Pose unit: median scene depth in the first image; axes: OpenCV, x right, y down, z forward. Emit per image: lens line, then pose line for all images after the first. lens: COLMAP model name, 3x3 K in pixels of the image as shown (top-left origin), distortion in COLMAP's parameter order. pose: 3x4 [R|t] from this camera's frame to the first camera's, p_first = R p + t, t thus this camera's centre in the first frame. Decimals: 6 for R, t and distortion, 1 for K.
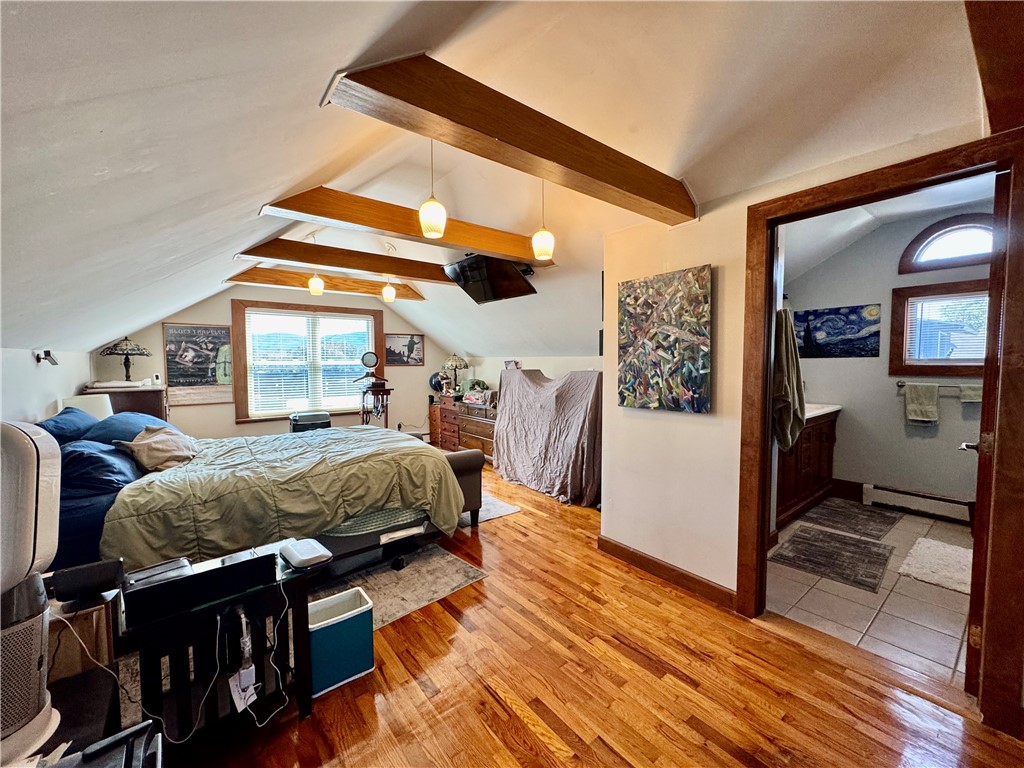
lens RADIAL K [[409.9, 0, 513.6], [0, 409.9, 384.3], [0, 0, 1]] dist [-0.003229, 0.000474]
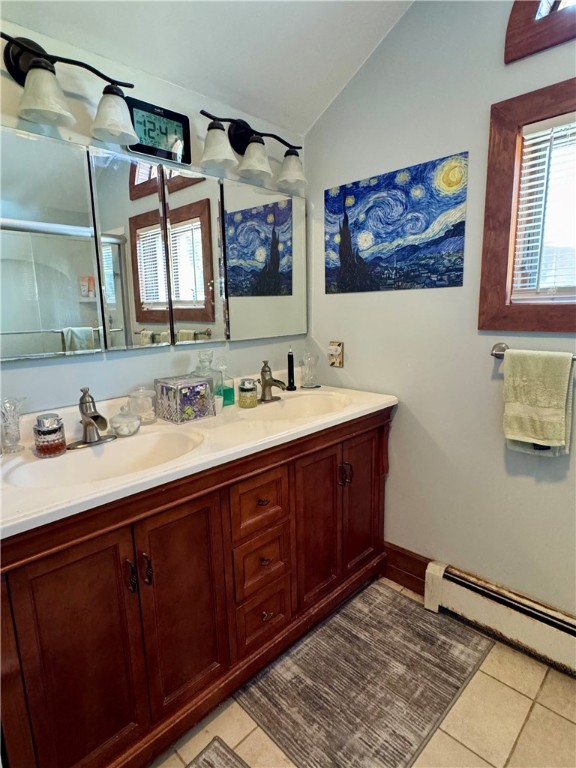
lens RADIAL K [[422.8, 0, 288.9], [0, 422.8, 383.7], [0, 0, 1]] dist [-0.003362, 0.004578]
pose [[0.991581, -0.036651, 0.124194, 0.663340], [0.021075, 0.991998, 0.124486, -0.025417], [-0.127762, -0.120820, 0.984418, 0.585675]]
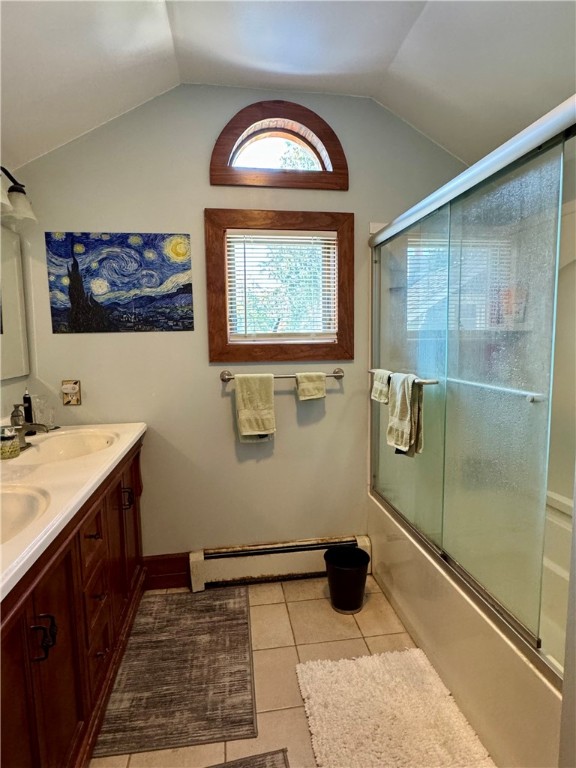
lens RADIAL K [[422.8, 0, 284.9], [0, 422.8, 382.7], [0, 0, 1]] dist [-0.003362, 0.004578]
pose [[0.496645, -0.090123, 0.863262, 0.449471], [0.059296, 0.995794, 0.069846, -0.028837], [-0.865926, 0.016500, 0.499900, 0.605357]]
